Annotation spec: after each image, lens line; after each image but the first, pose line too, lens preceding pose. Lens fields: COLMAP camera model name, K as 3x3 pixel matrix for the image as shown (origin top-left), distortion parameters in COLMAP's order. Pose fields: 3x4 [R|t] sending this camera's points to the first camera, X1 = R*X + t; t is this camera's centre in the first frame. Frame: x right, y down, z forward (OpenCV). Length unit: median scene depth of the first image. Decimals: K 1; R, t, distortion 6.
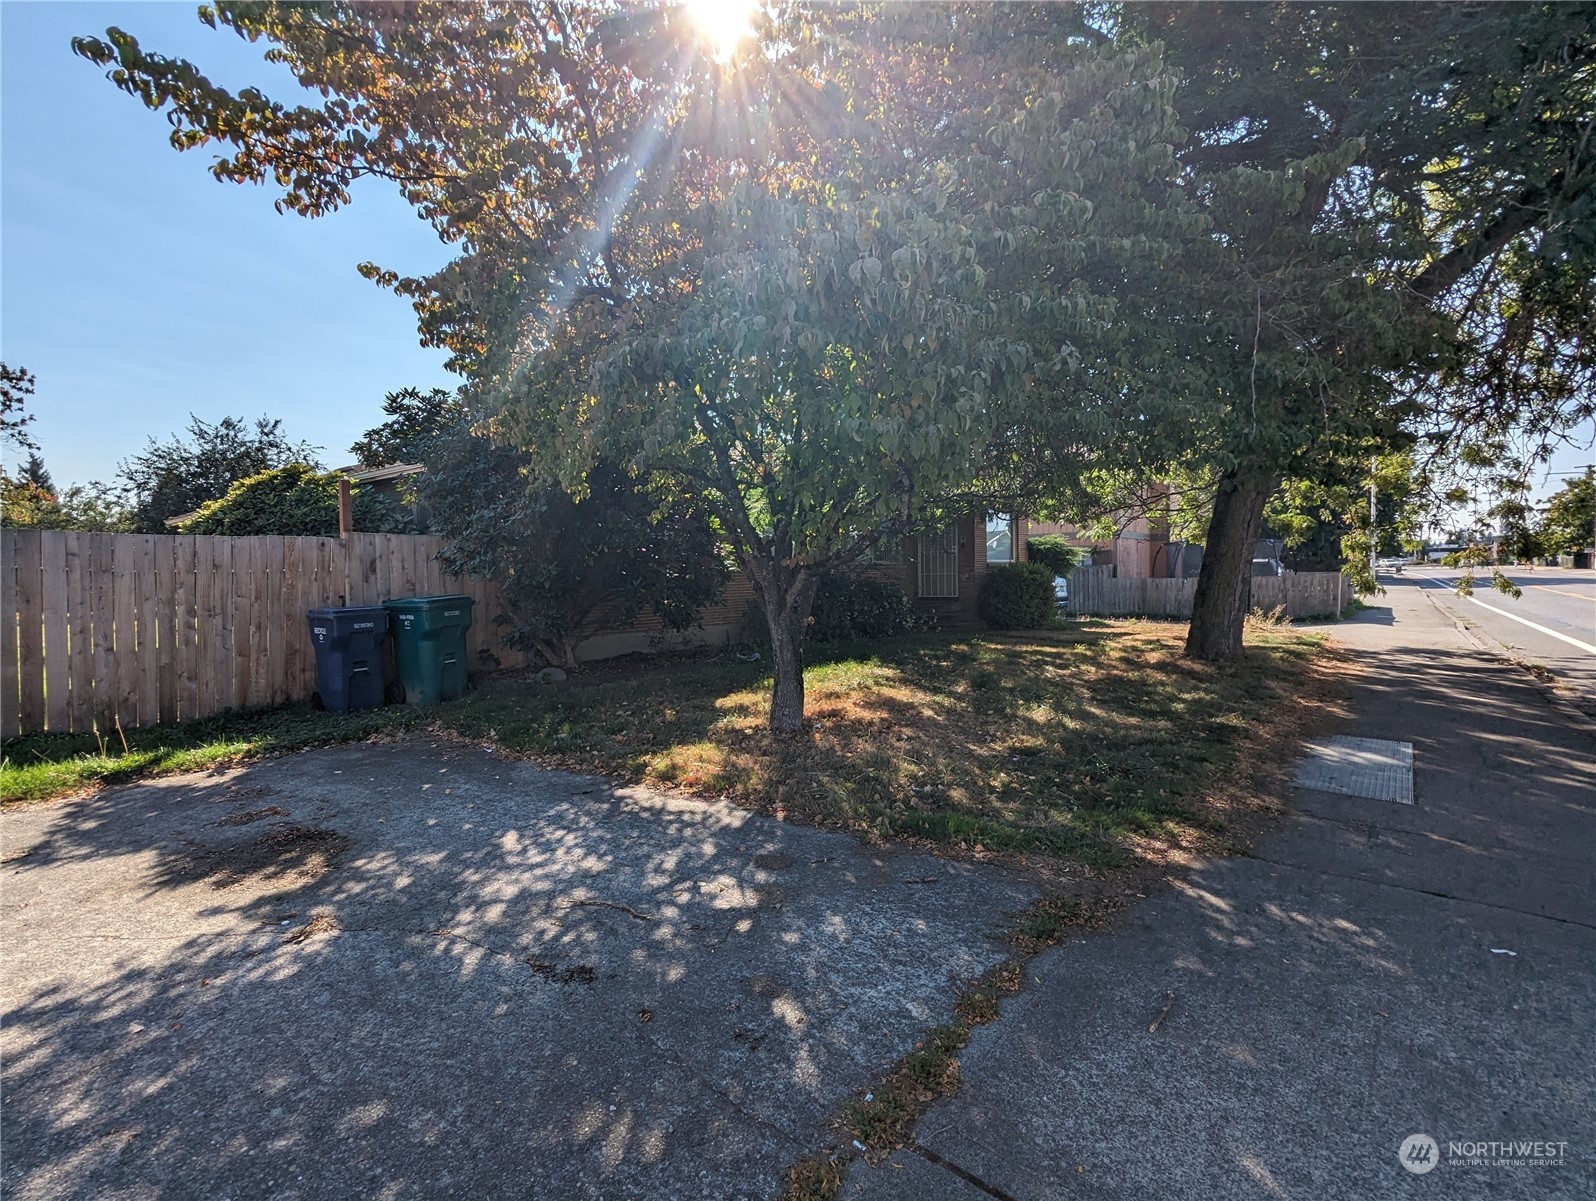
lens RADIAL K [[792.0, 0, 798.4], [0, 792.0, 604.0], [0, 0, 1]] dist [-0.002310, 0.009289]
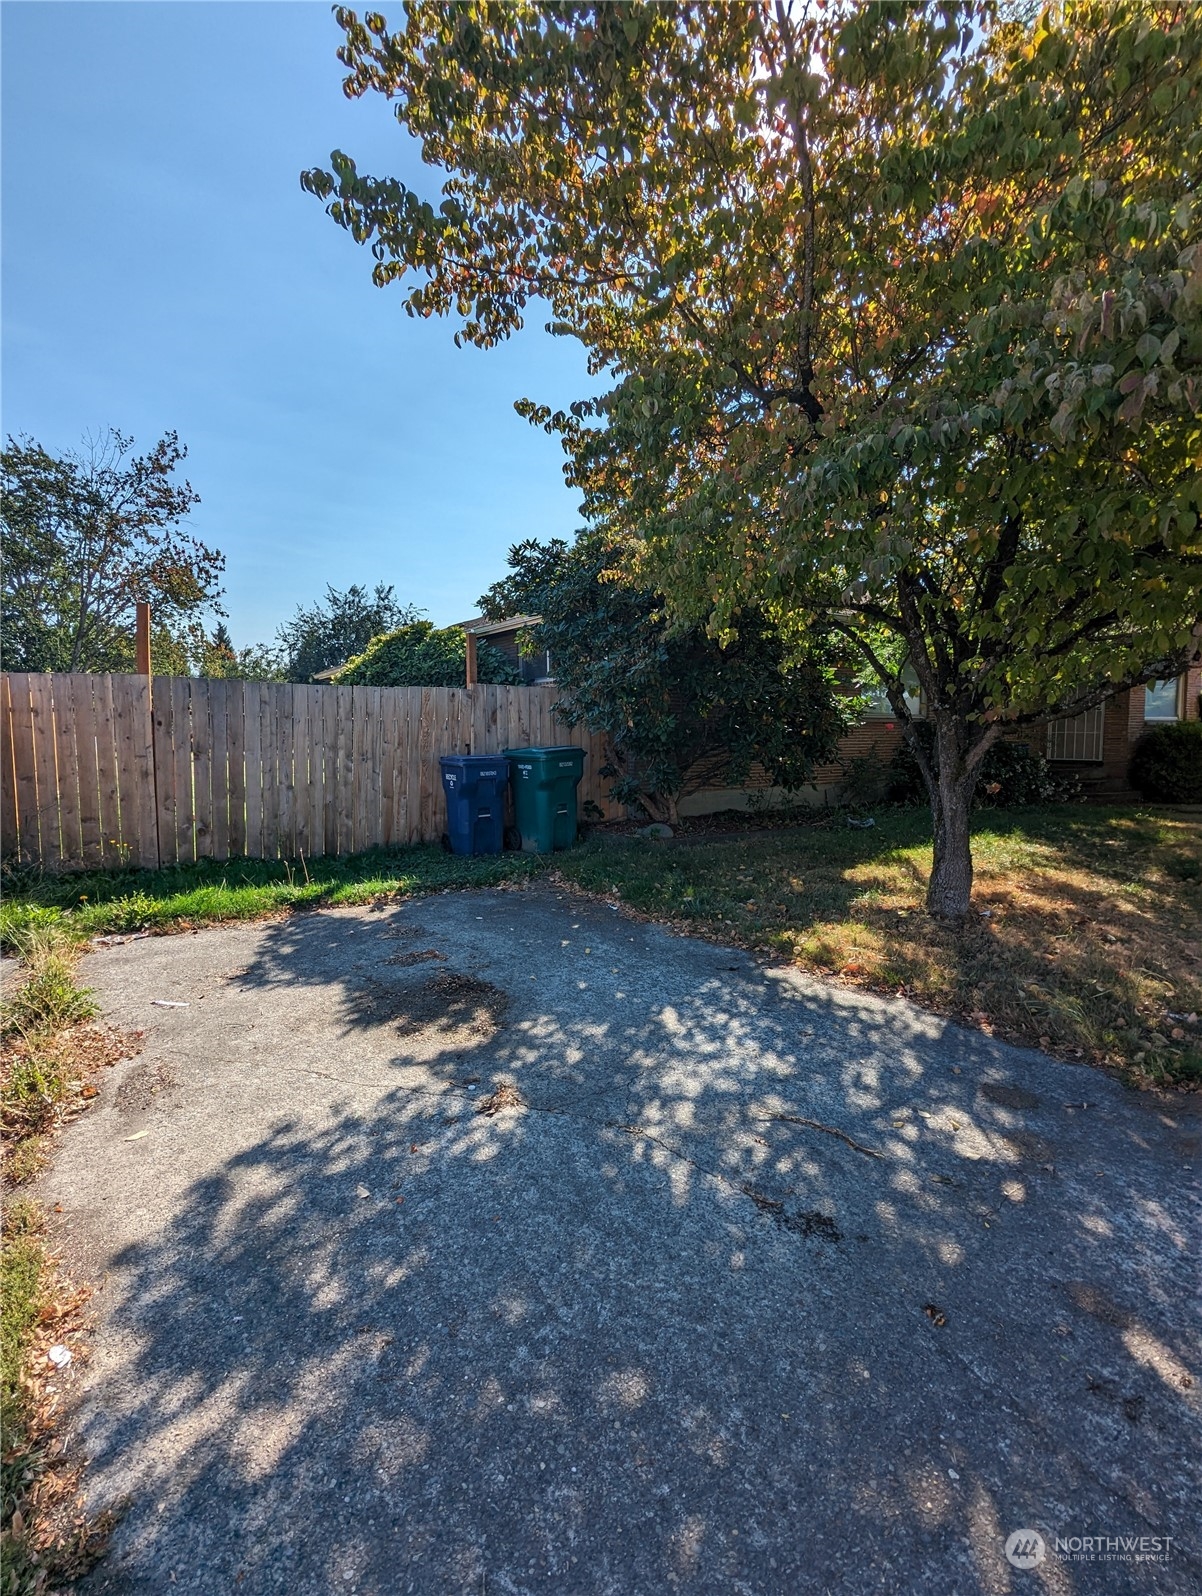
lens RADIAL K [[792.0, 0, 601.0], [0, 792.0, 798.0], [0, 0, 1]] dist [-0.002310, 0.009289]
pose [[0.949755, 0.044449, -0.309821, -0.151639], [-0.028854, 0.998084, 0.054739, -0.003440], [0.311660, -0.043049, 0.949218, 0.107652]]
